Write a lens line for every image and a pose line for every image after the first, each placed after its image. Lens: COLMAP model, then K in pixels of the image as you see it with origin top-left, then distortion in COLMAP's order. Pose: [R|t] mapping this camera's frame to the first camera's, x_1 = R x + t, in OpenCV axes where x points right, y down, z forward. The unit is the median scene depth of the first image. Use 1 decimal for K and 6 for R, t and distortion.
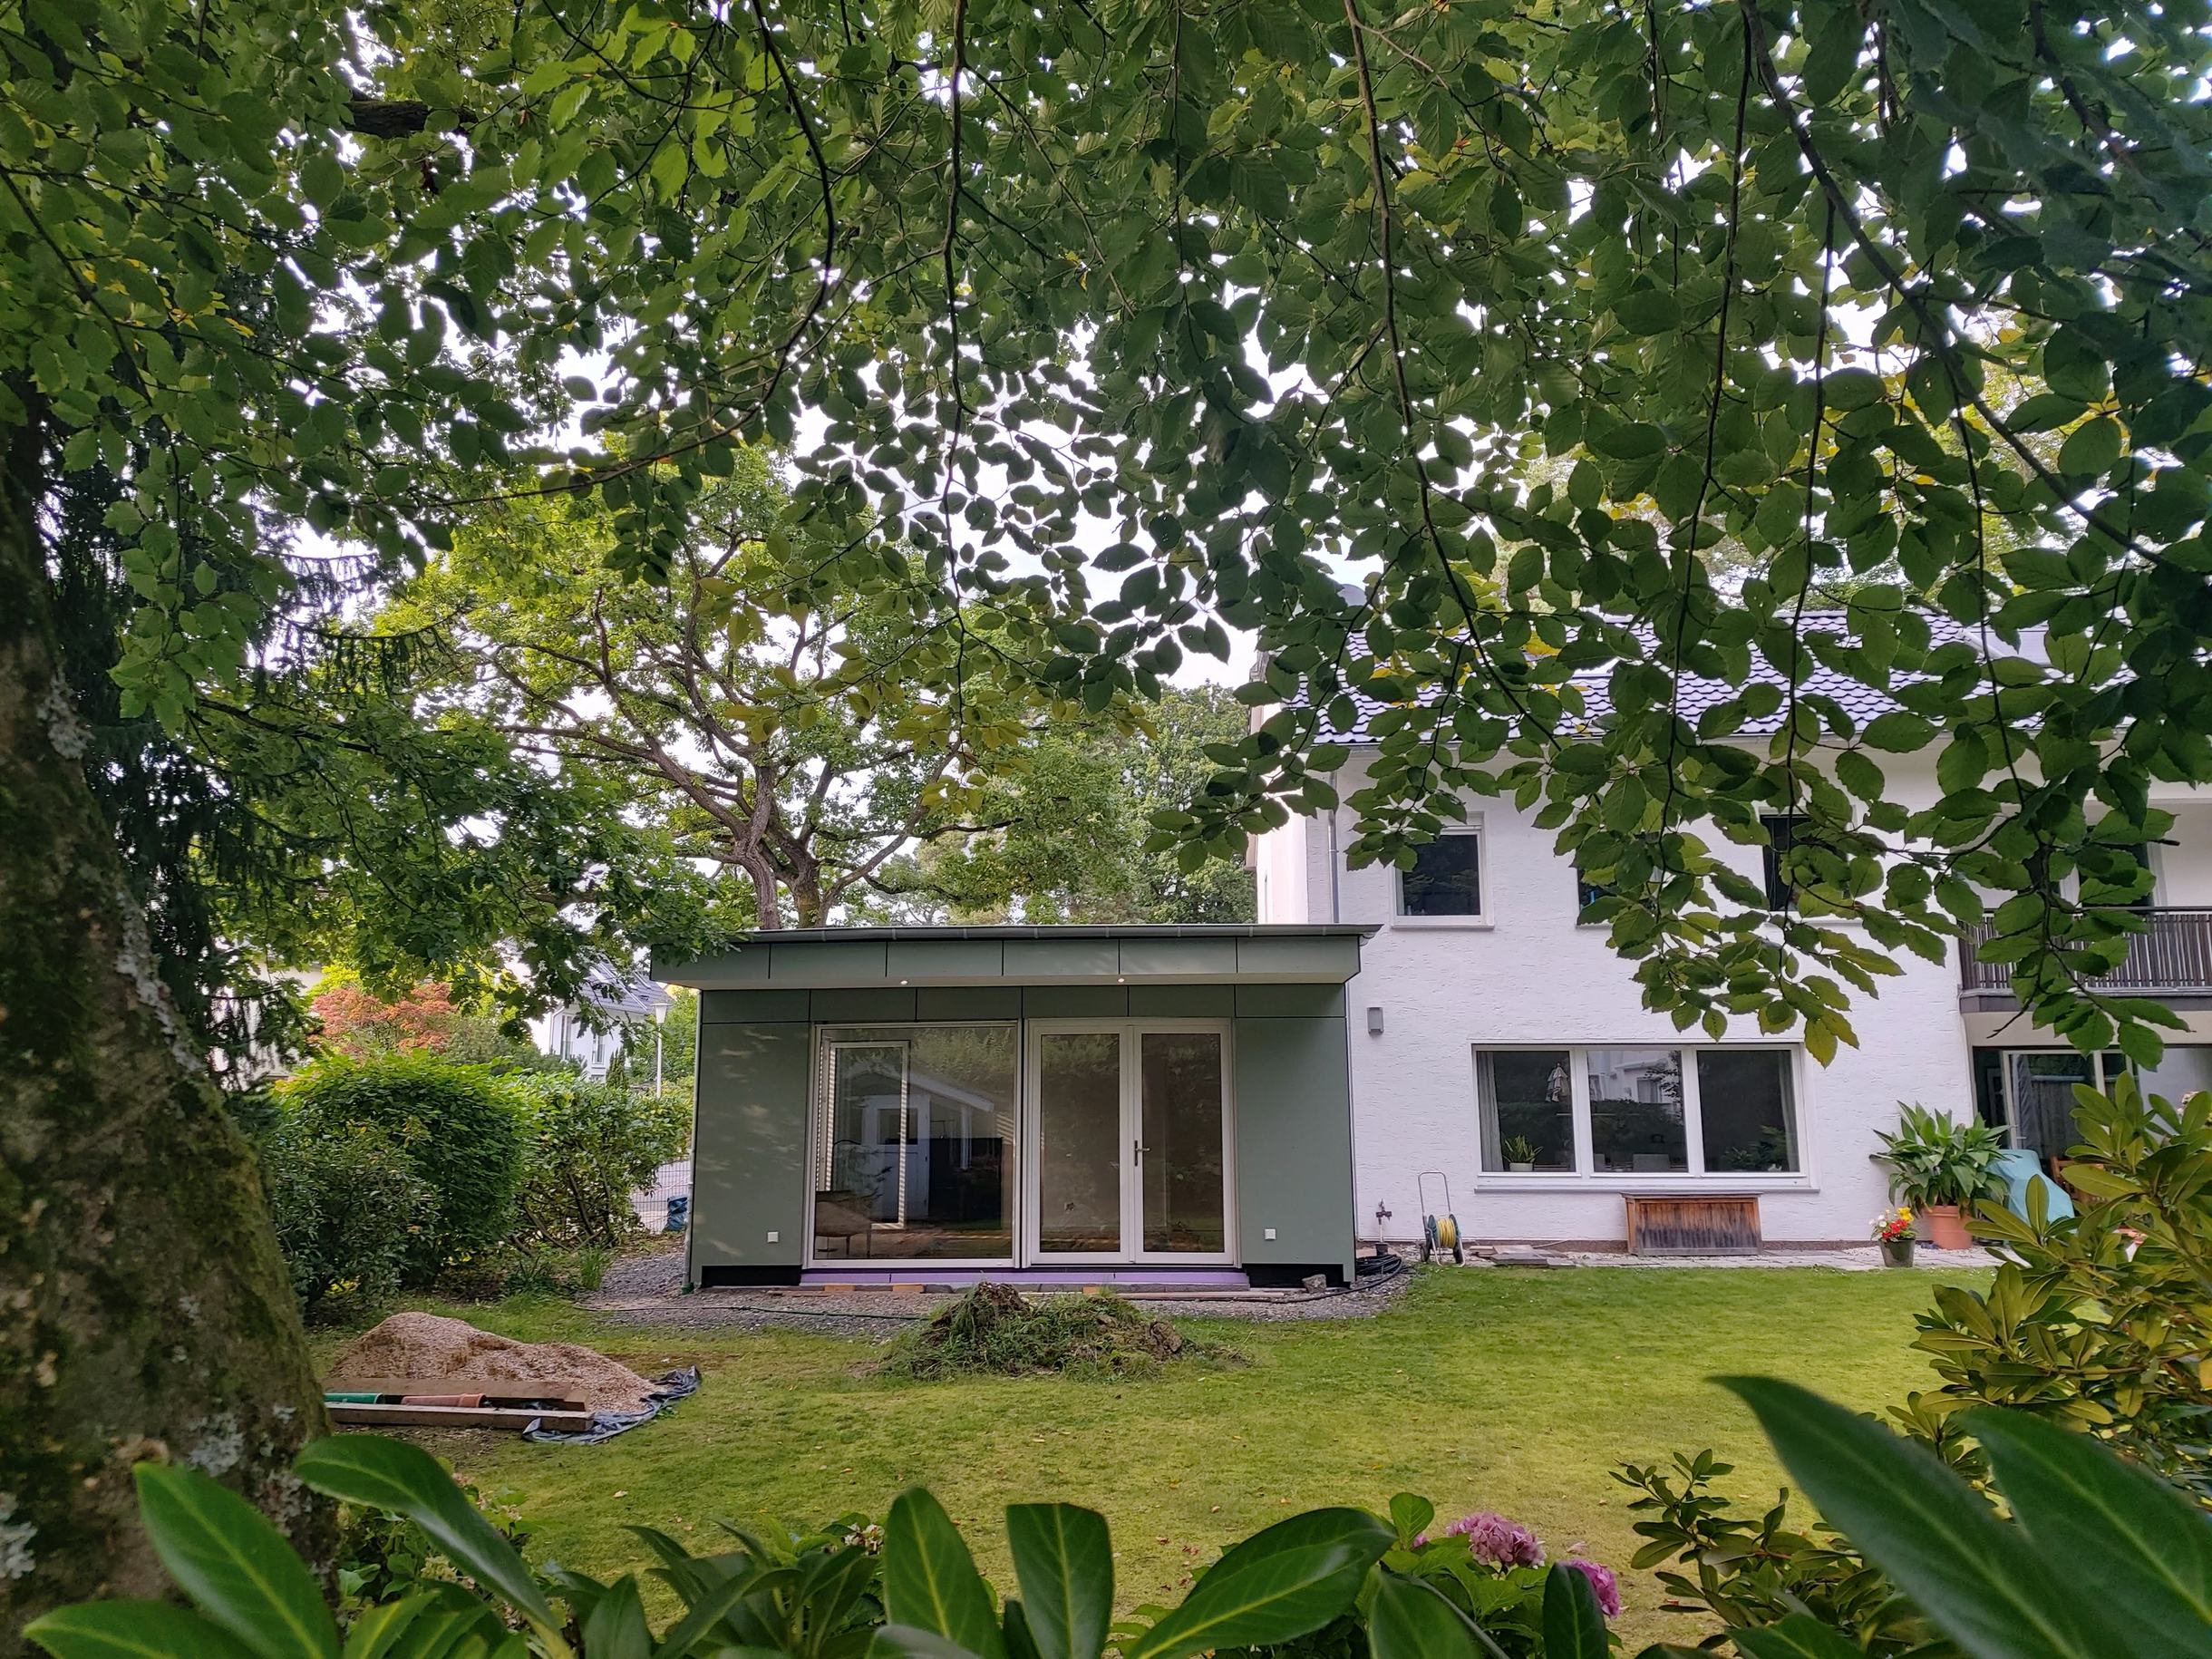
lens RADIAL K [[1637.2, 0, 1106.0], [0, 1637.2, 829.5], [0, 0, 1]] dist [0.000040, -0.000049]
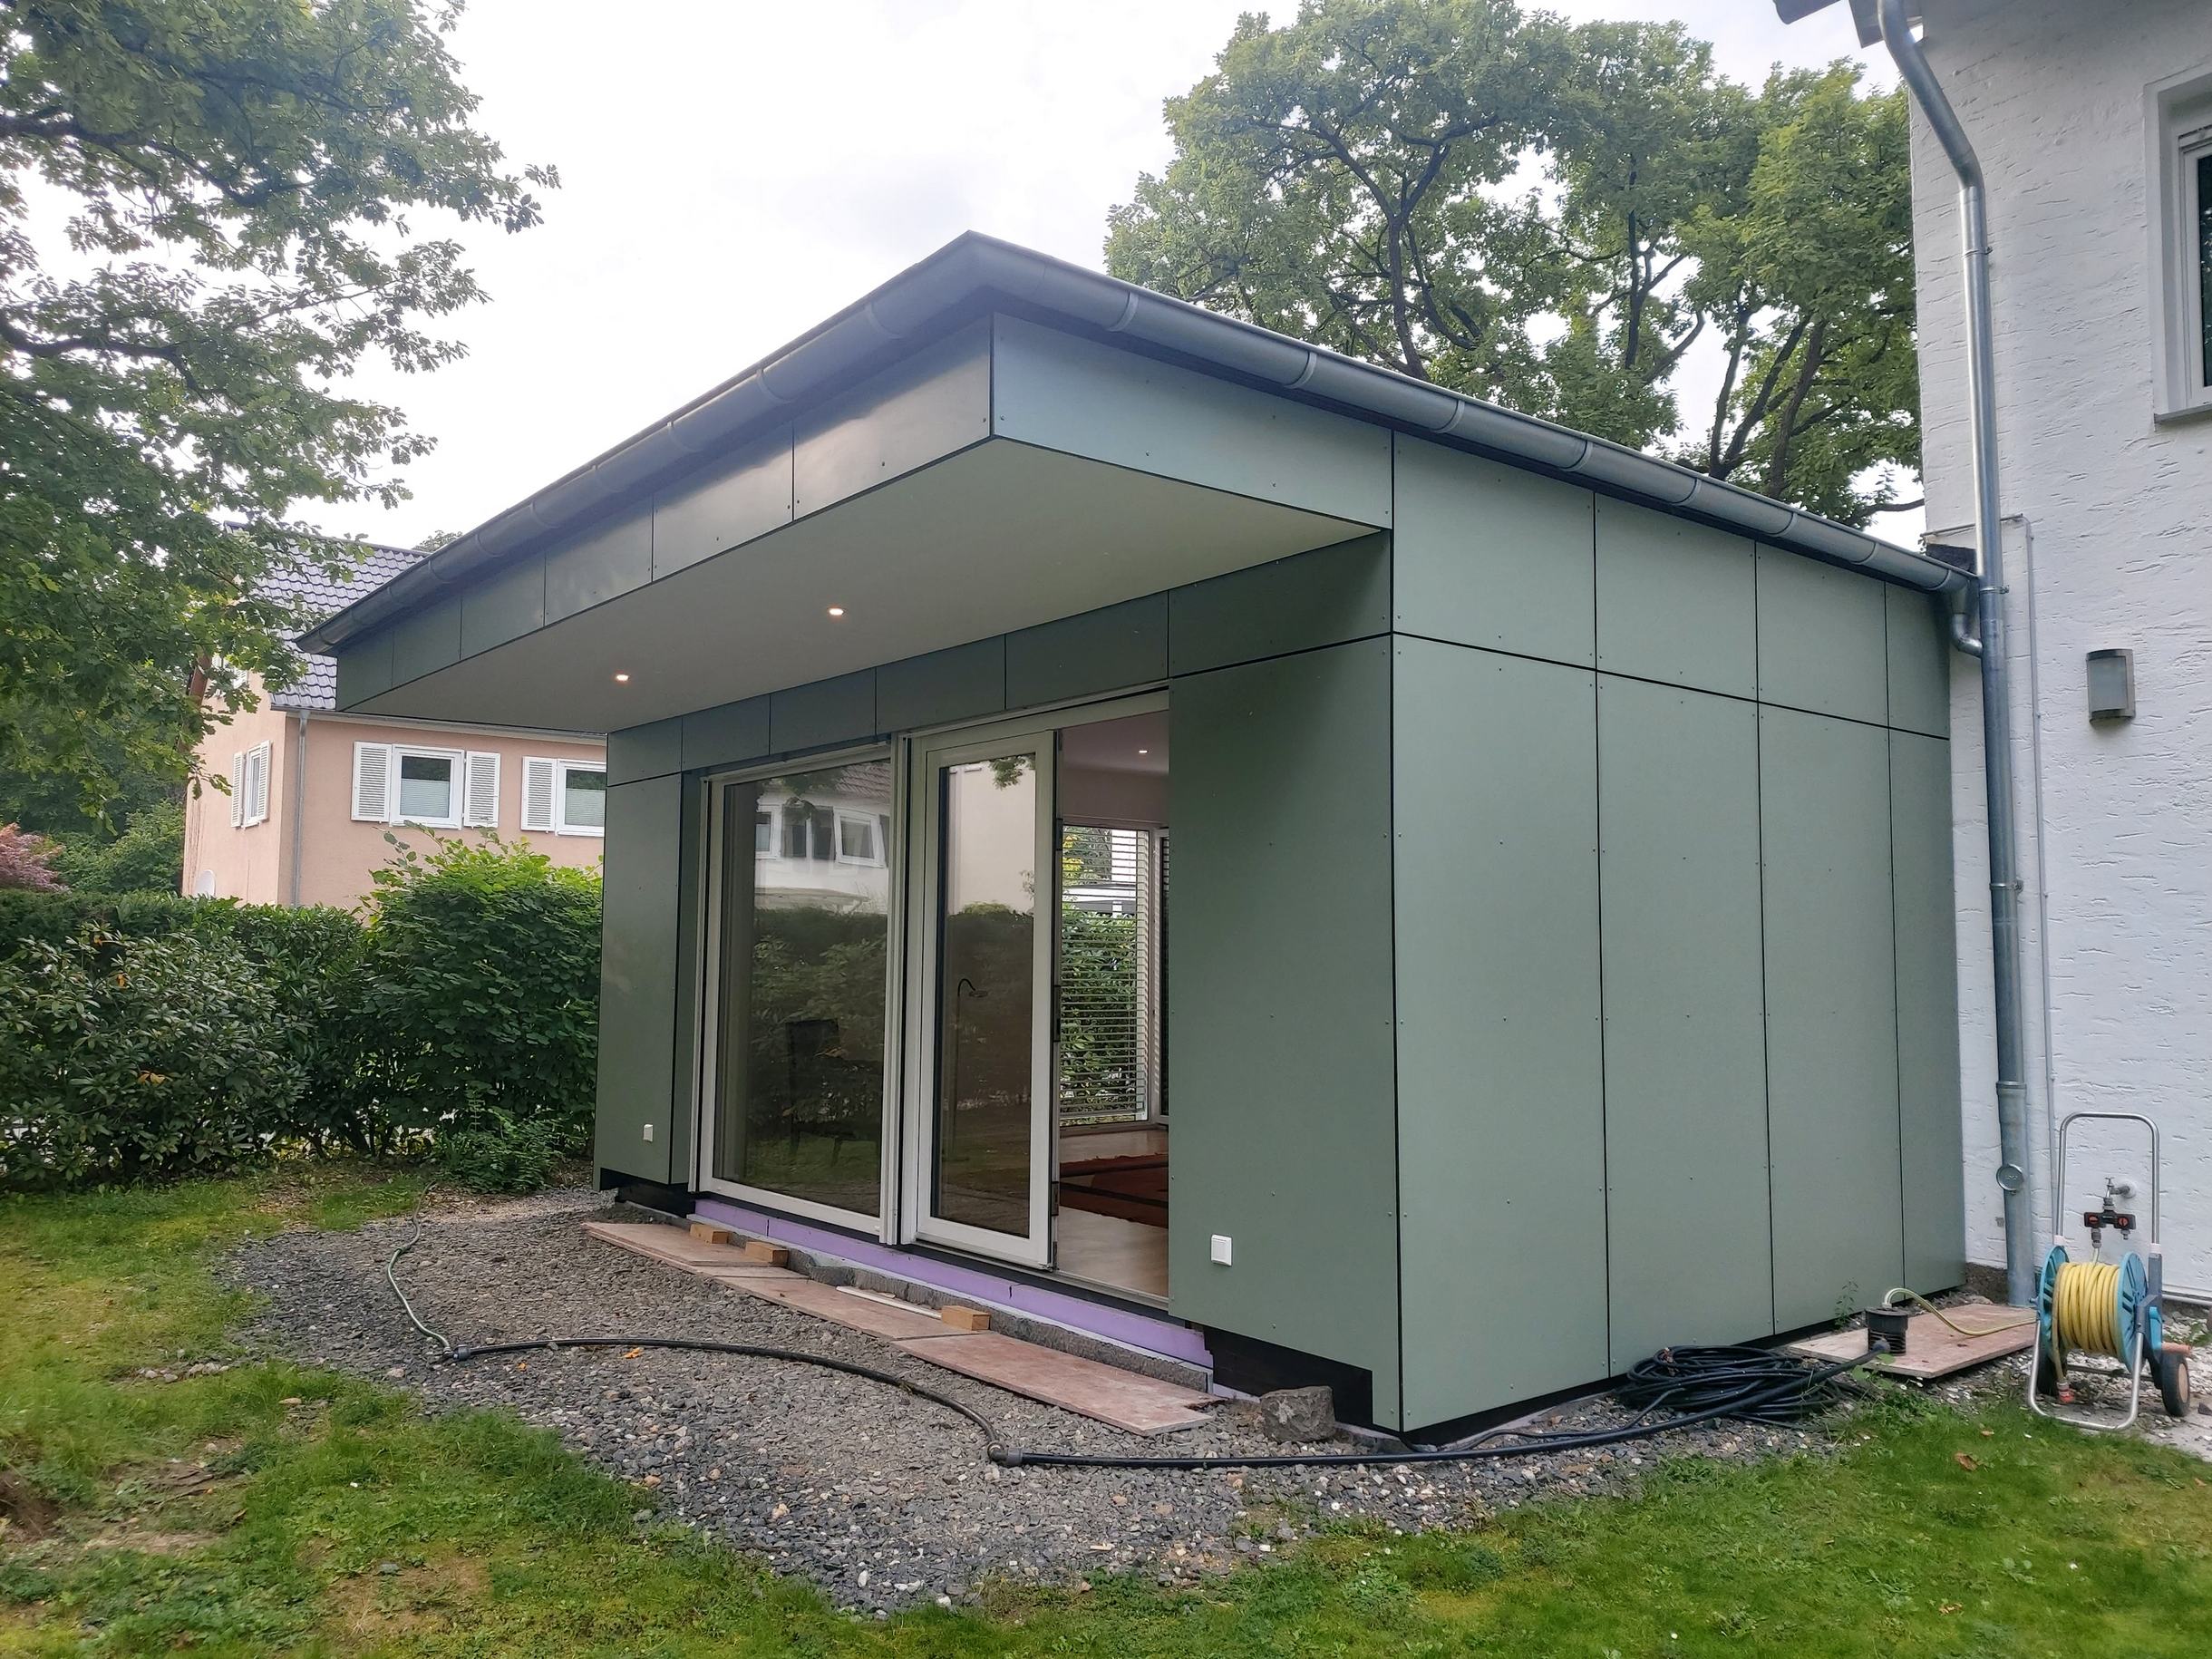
lens RADIAL K [[1637.2, 0, 1106.0], [0, 1637.2, 829.5], [0, 0, 1]] dist [0.000040, -0.000049]
pose [[0.660152, -0.047285, -0.749643, 0.357450], [0.116310, 0.992414, 0.039827, 0.134077], [0.742073, -0.113482, 0.660644, 0.738230]]
